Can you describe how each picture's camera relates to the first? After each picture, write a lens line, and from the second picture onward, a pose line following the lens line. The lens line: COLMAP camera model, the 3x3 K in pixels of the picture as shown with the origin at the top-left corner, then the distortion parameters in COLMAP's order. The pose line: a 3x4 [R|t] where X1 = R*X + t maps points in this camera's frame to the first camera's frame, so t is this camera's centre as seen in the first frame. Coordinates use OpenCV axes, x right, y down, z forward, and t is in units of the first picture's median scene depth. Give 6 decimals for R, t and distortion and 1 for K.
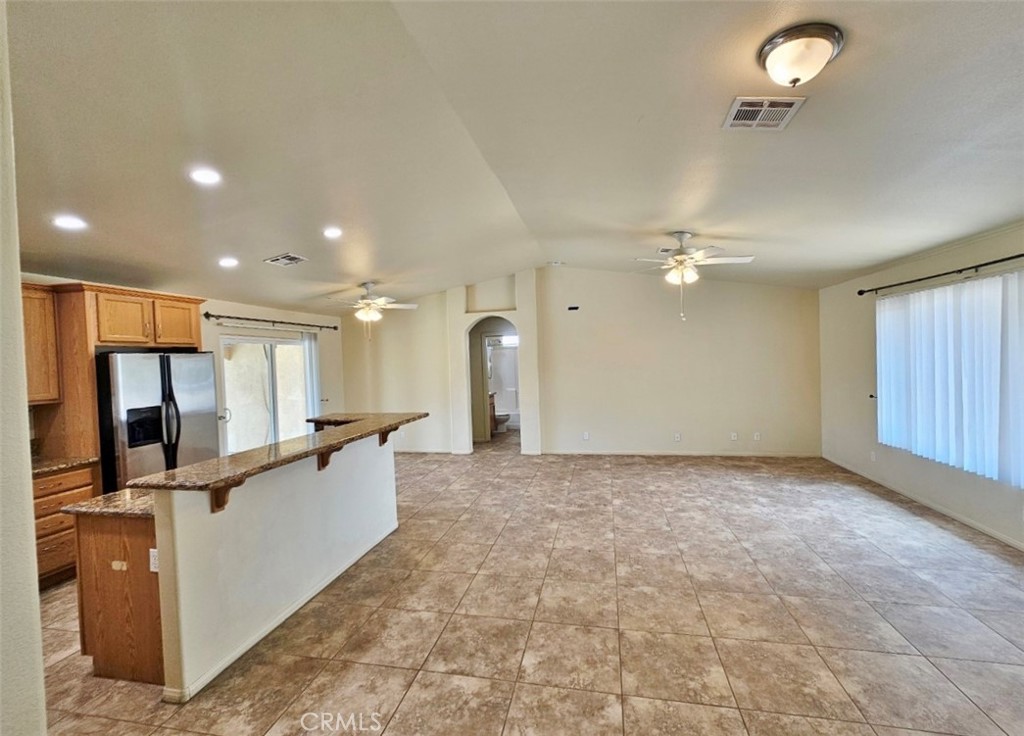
lens RADIAL K [[459.8, 0, 512.0], [0, 459.8, 368.0], [0, 0, 1]] dist [0.001148, 0.000183]
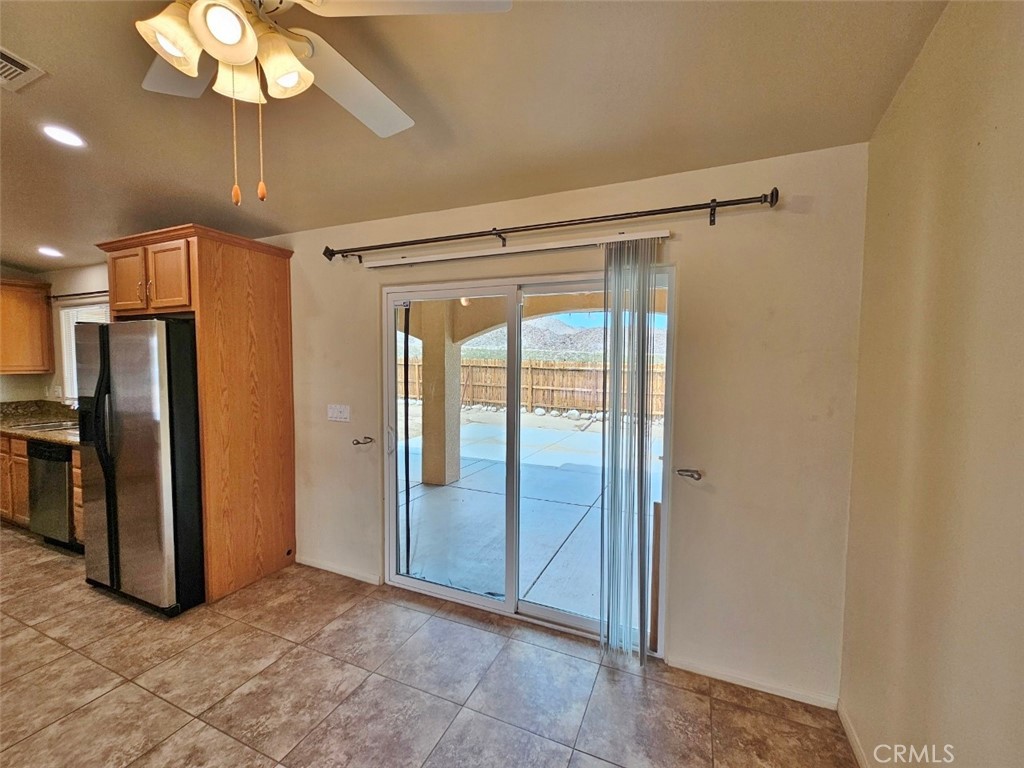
lens RADIAL K [[420.1, 0, 512.0], [0, 420.1, 384.0], [0, 0, 1]] dist [-0.000584, -0.000026]
pose [[-0.207890, 0.080532, -0.974831, -0.166369], [-0.022291, 0.995956, 0.087031, 0.001374], [0.977898, 0.039822, -0.205254, 1.321128]]
